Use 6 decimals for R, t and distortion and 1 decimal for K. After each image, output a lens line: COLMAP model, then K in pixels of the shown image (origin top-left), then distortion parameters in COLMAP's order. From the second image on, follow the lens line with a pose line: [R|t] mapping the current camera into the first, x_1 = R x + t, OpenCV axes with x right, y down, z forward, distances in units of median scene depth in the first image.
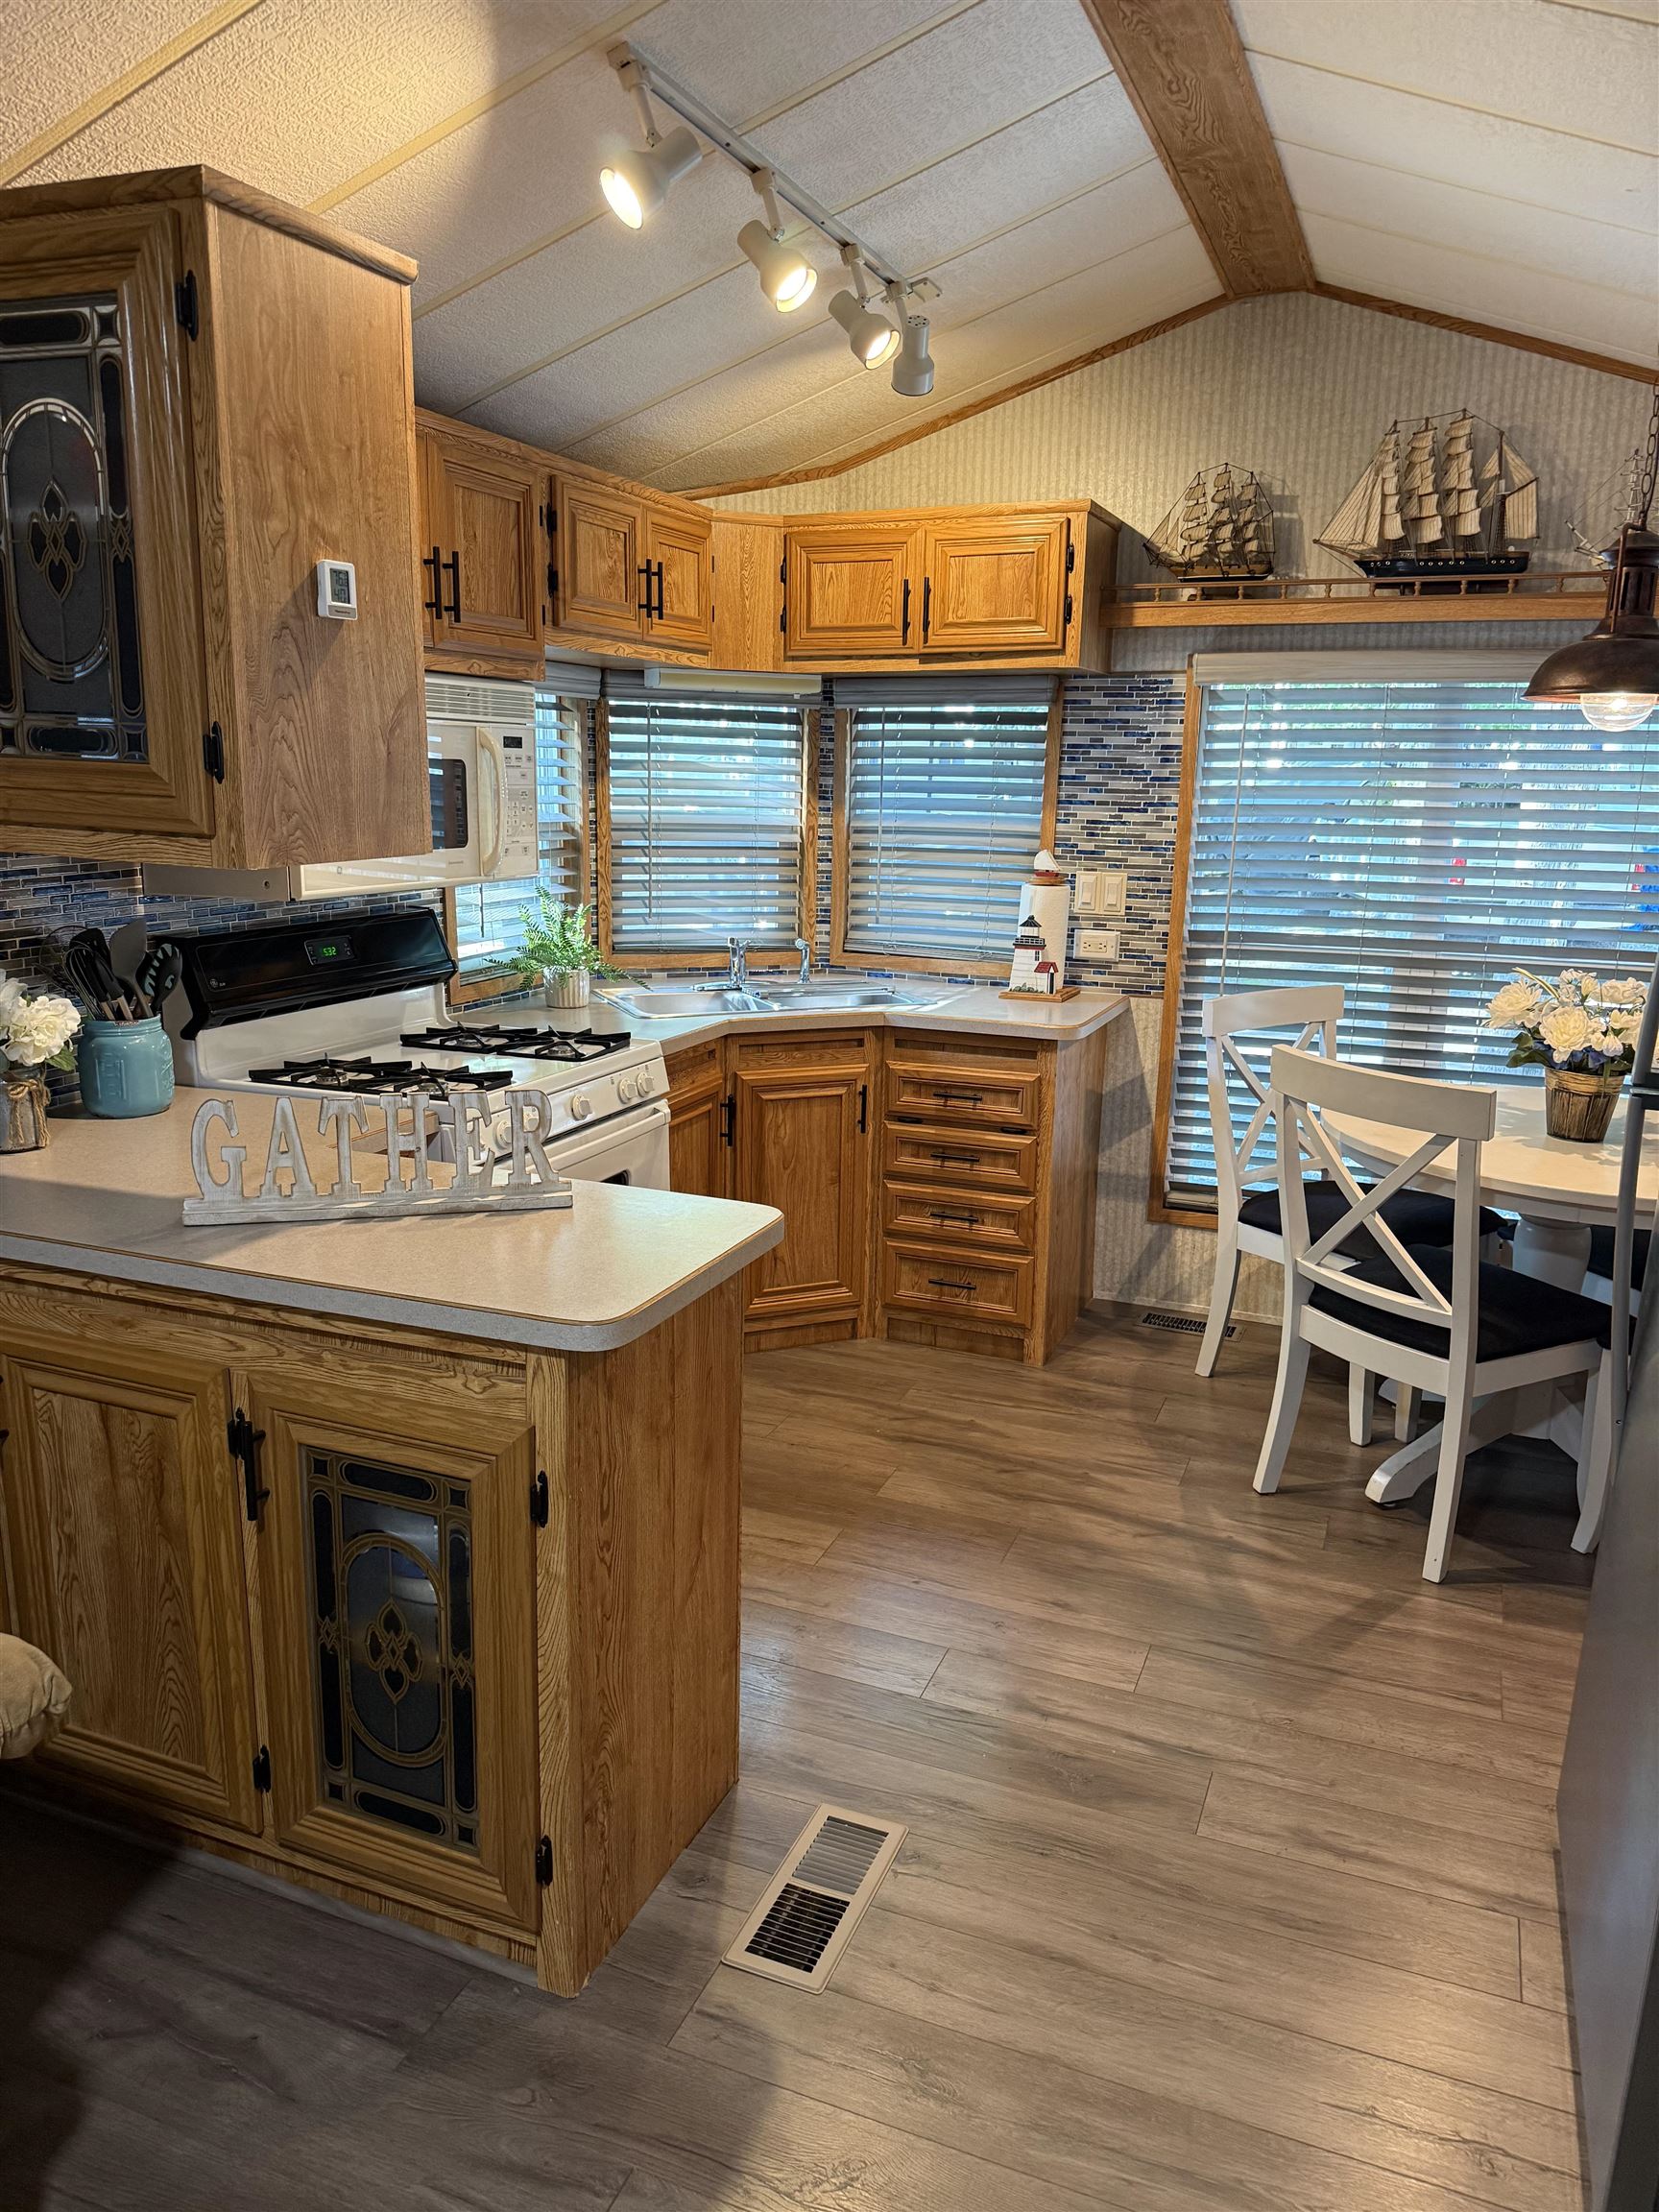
lens RADIAL K [[1541.5, 0, 831.2], [0, 1541.5, 1121.9], [0, 0, 1]] dist [0.146499, -0.295441]
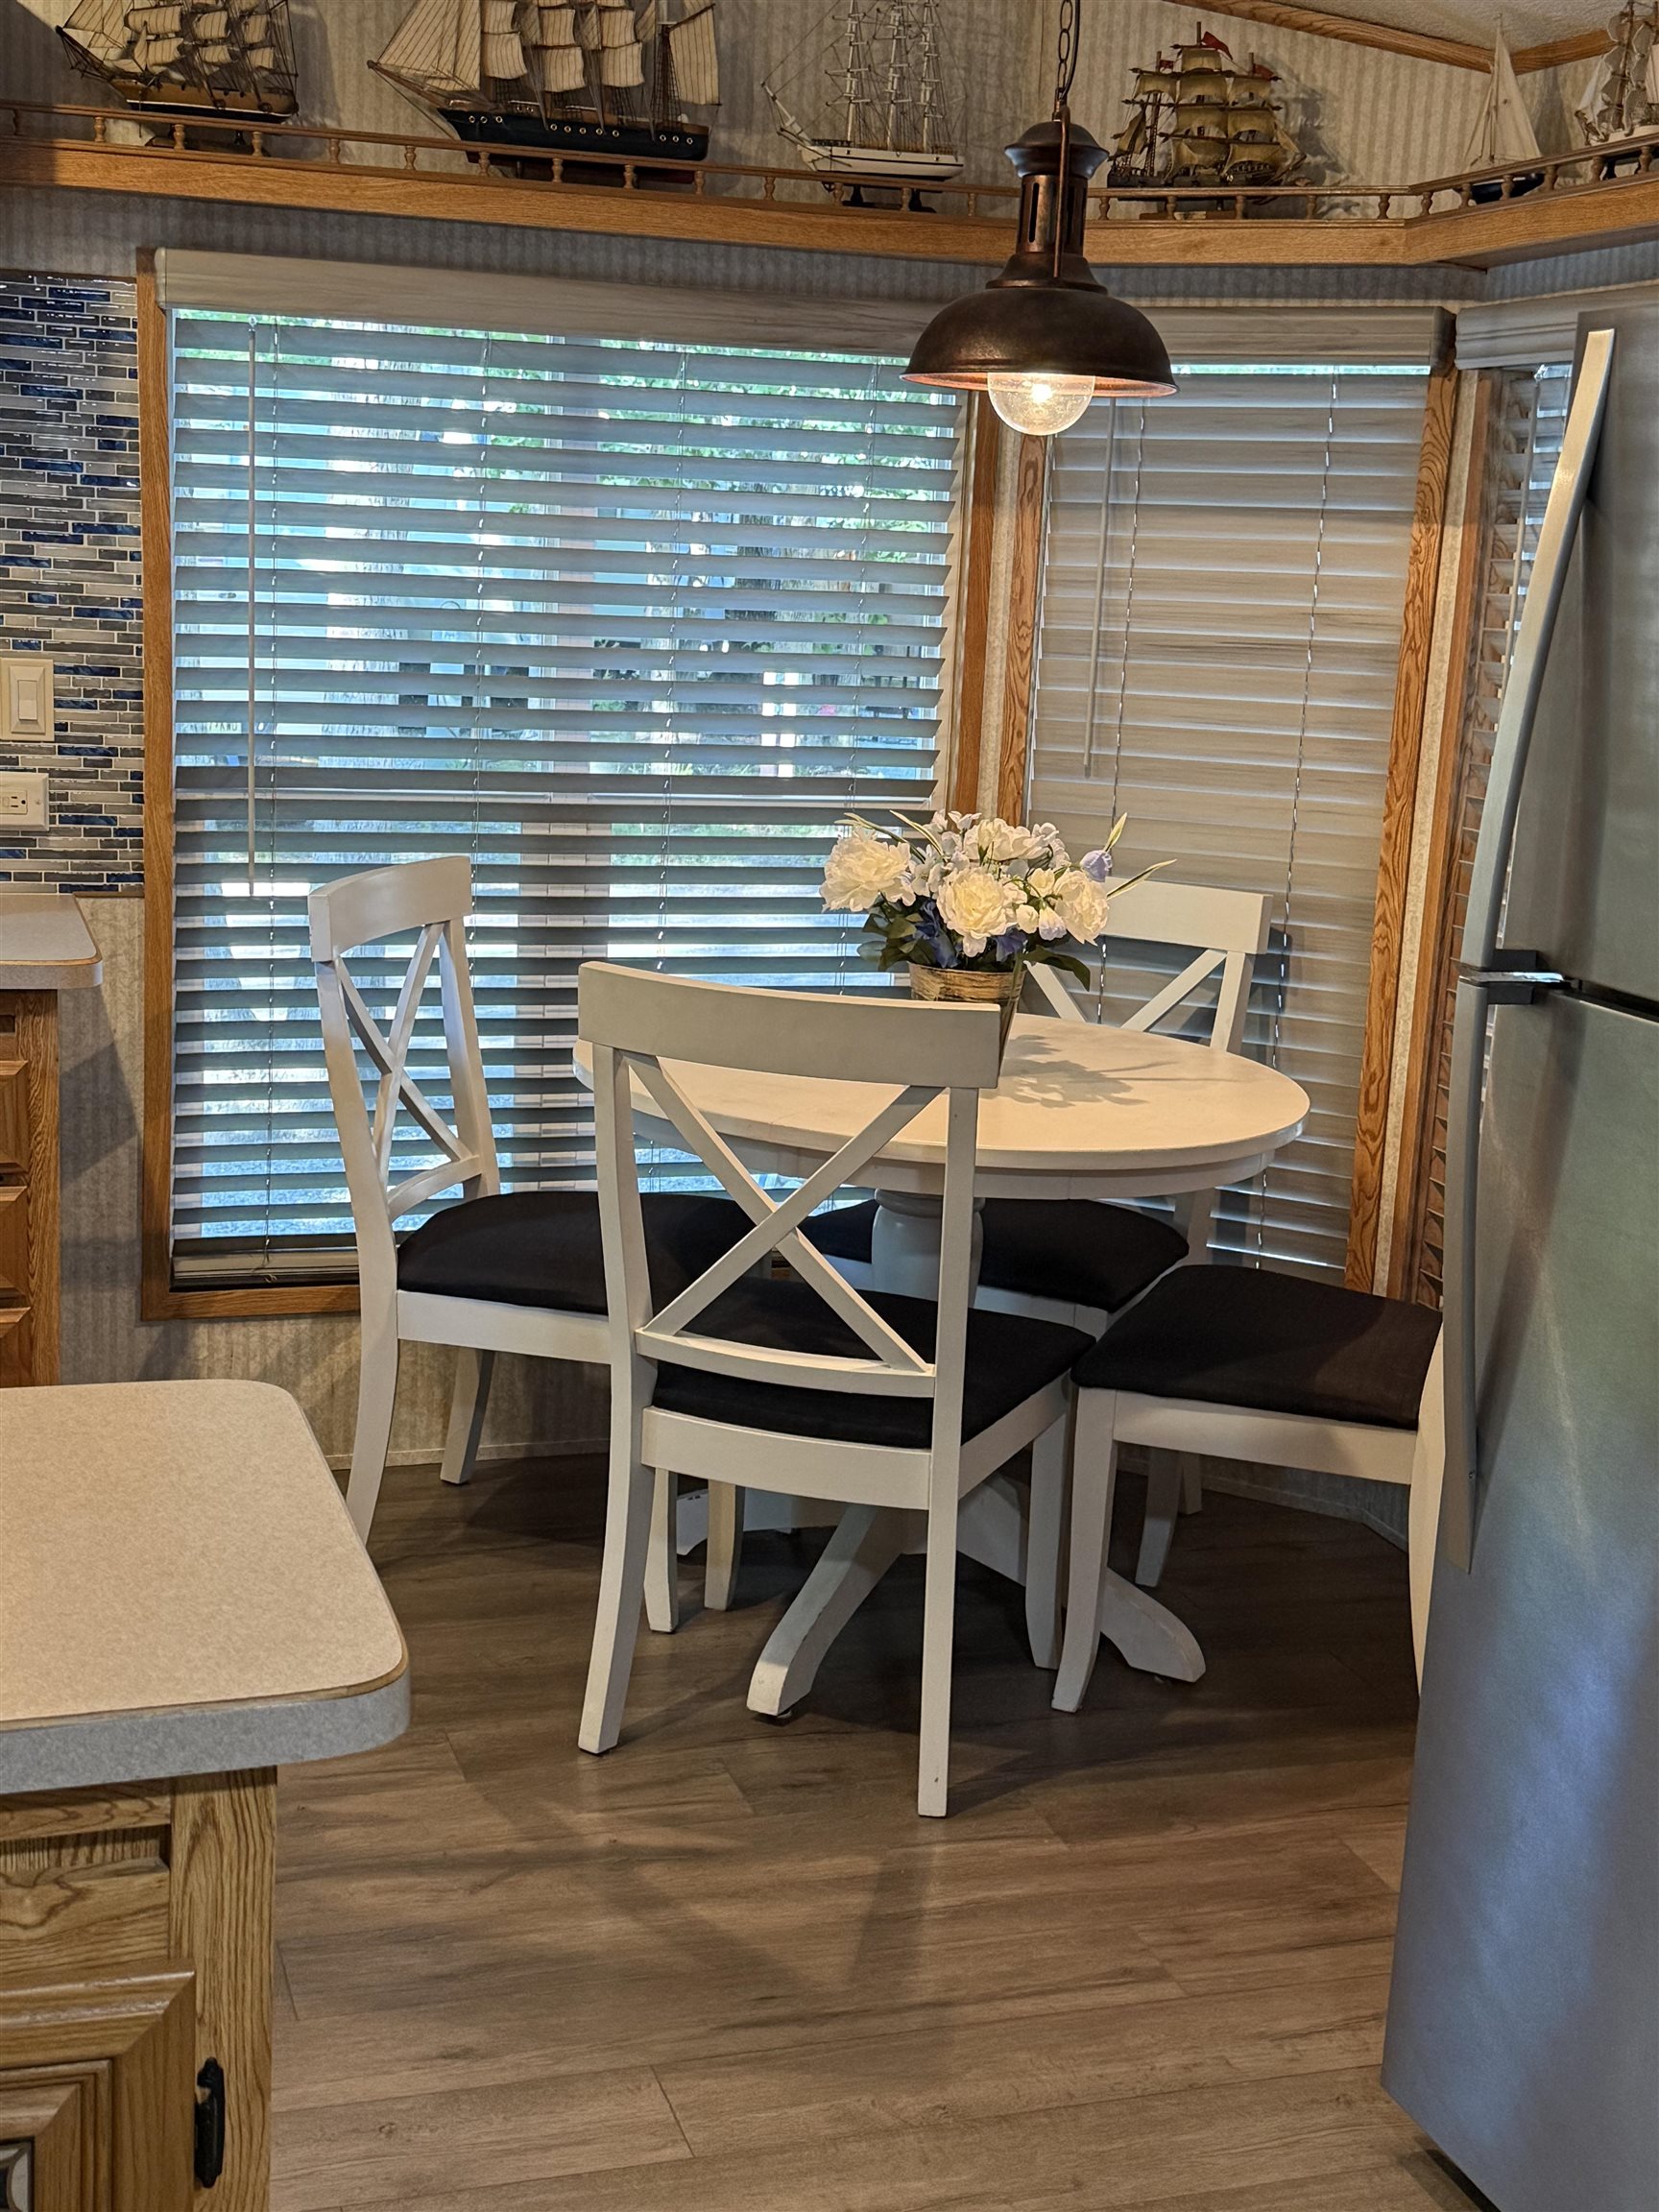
lens RADIAL K [[2803.4, 0, 829.5], [0, 2803.4, 1106.0], [0, 0, 1]] dist [0.155972, -0.324366]
pose [[0.773742, -0.110940, 0.623712, -0.235720], [0.110633, 0.993080, 0.039395, -0.023507], [-0.623766, 0.038522, 0.780661, 0.118760]]
